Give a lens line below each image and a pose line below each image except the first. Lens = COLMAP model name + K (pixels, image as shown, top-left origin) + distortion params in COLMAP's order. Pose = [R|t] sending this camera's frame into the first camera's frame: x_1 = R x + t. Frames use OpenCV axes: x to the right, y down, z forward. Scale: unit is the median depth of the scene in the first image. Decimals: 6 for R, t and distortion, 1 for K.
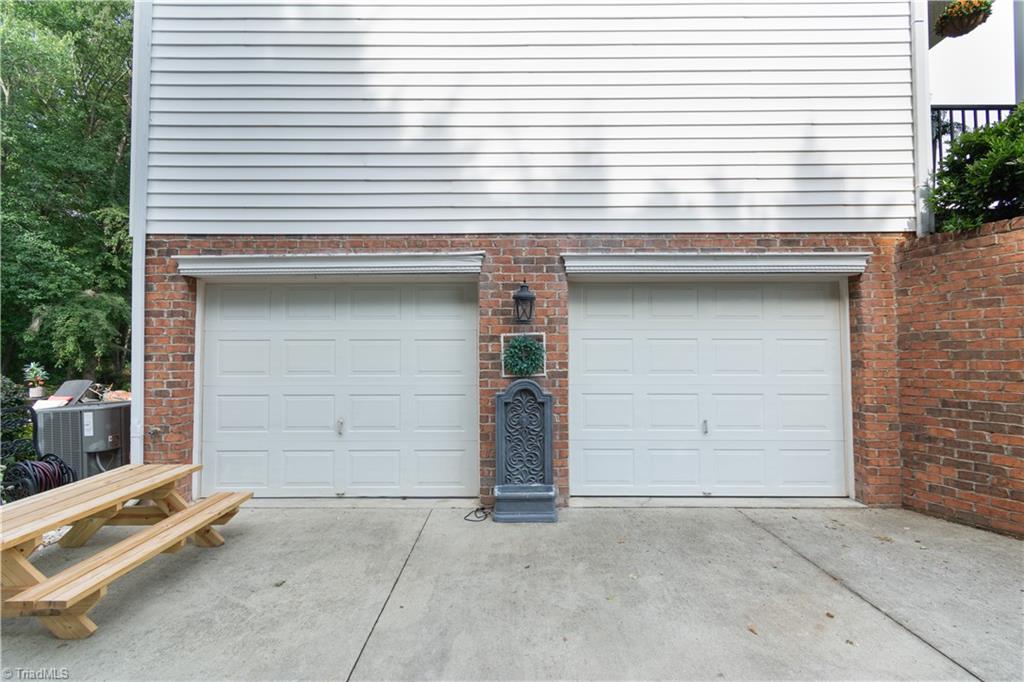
lens RADIAL K [[454.9, 0, 511.0], [0, 454.9, 342.7], [0, 0, 1]] dist [-0.000015, -0.000123]
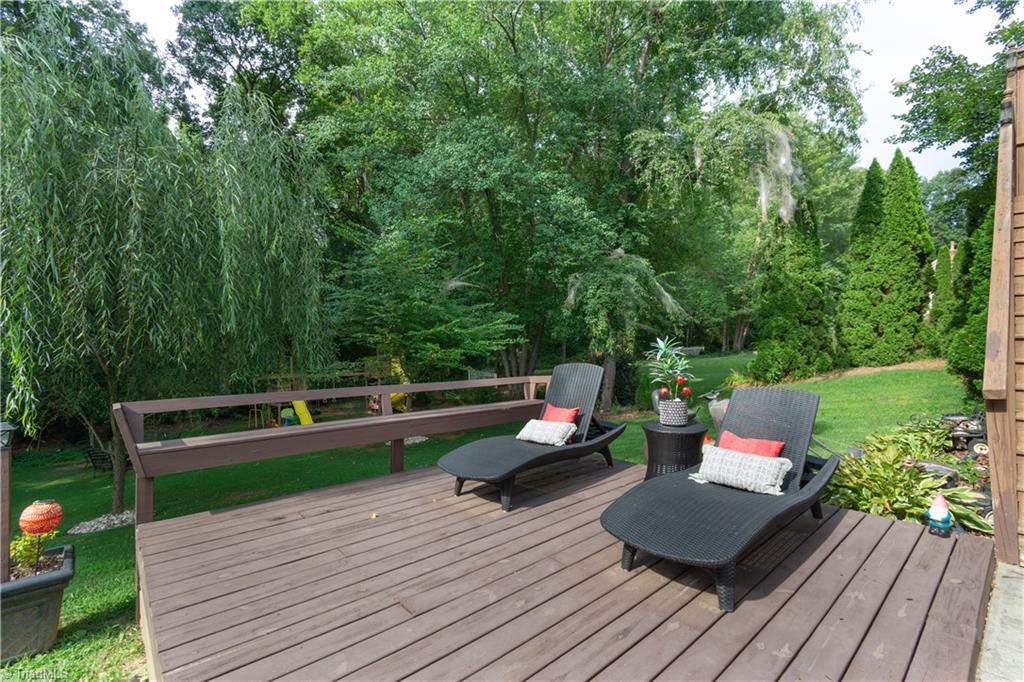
lens RADIAL K [[454.9, 0, 511.7], [0, 454.9, 341.2], [0, 0, 1]] dist [-0.000015, -0.000123]
pose [[0.661312, -0.002605, -0.750106, -0.479992], [0.021668, 0.999643, 0.015631, 0.025195], [0.749798, -0.026591, 0.661133, 0.358549]]
